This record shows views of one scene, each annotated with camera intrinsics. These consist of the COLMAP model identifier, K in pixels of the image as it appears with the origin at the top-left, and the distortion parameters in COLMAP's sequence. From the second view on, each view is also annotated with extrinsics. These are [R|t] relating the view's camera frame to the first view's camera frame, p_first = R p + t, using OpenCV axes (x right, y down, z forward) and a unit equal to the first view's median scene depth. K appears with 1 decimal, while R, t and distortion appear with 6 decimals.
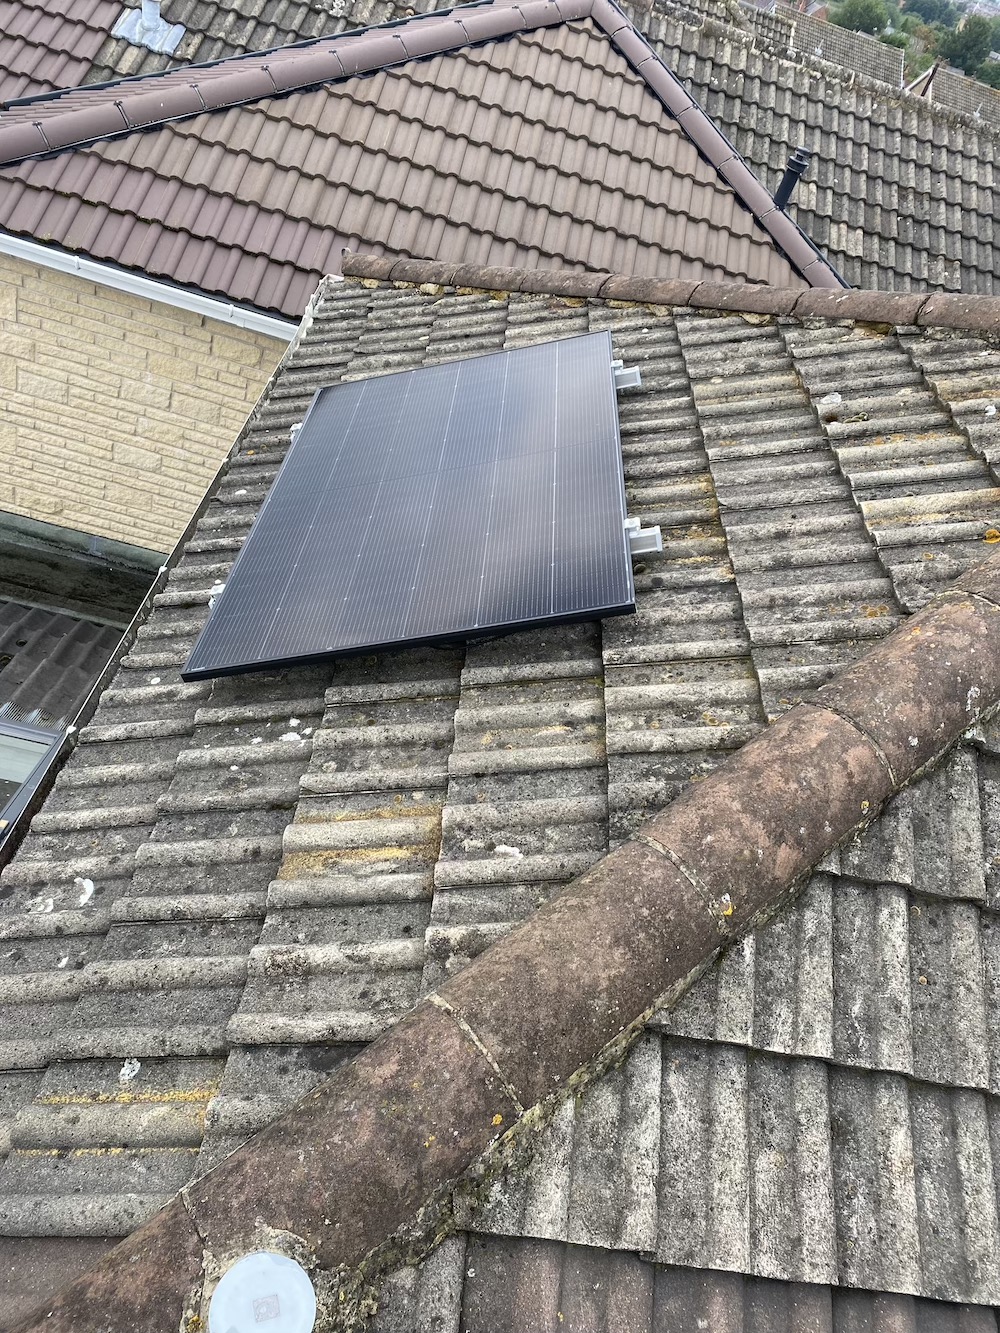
lens RADIAL K [[1025.8, 0, 500.0], [0, 1025.8, 666.5], [0, 0, 1]] dist [0.012682, -0.009718]
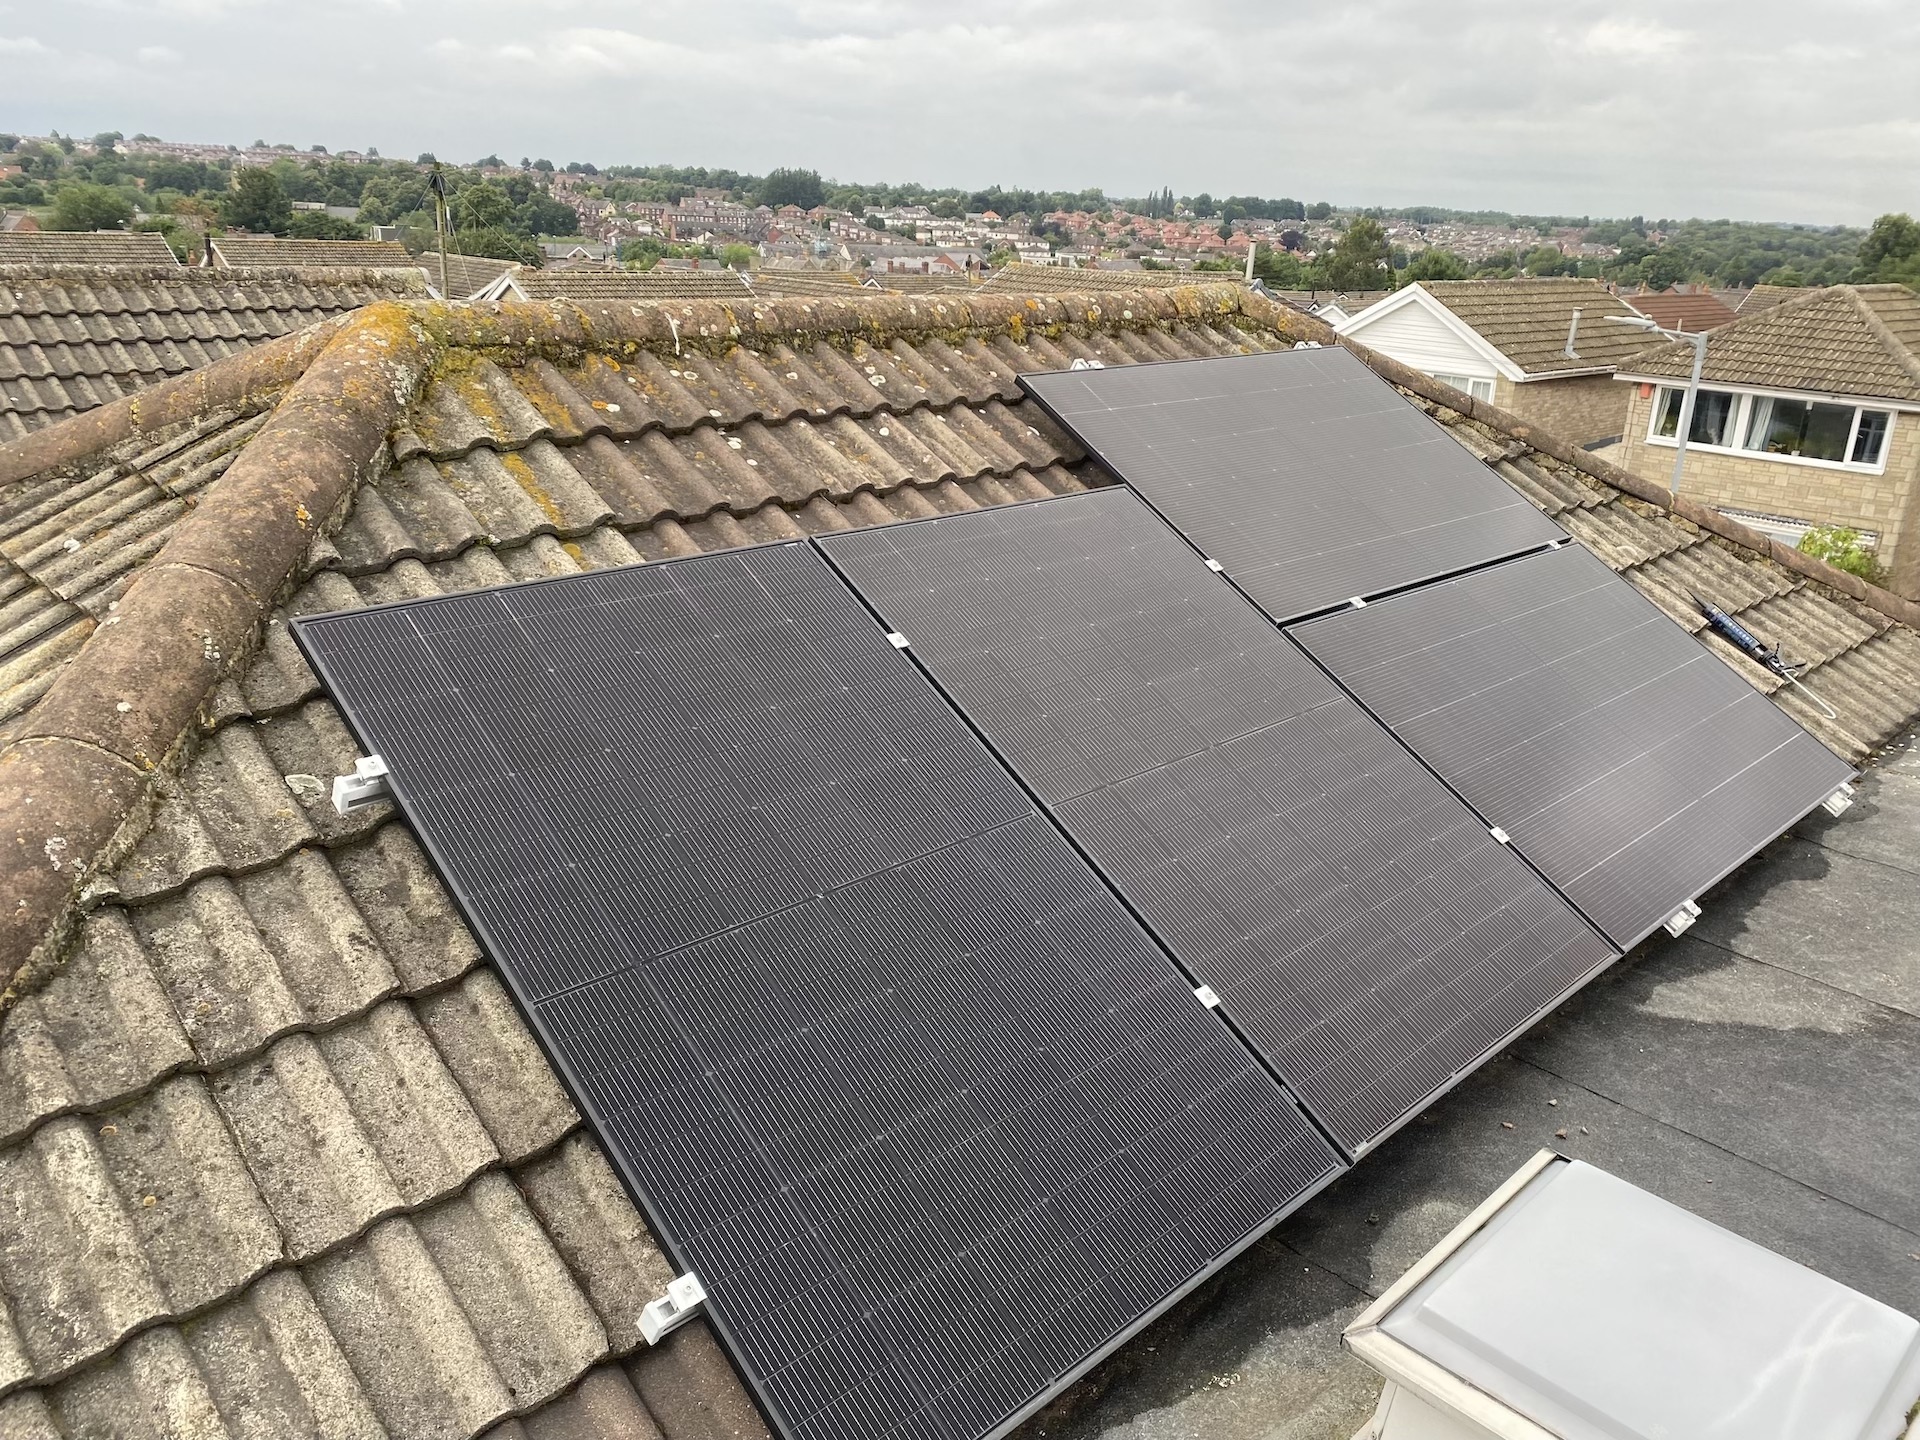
lens RADIAL K [[1477.5, 0, 1042.4], [0, 1477.5, 715.8], [0, 0, 1]] dist [0.012682, -0.009718]
pose [[0.659373, -0.474244, 0.583369, 0.367448], [0.582593, 0.812761, 0.002231, 0.380019], [-0.475198, 0.338395, 0.812204, -0.251605]]
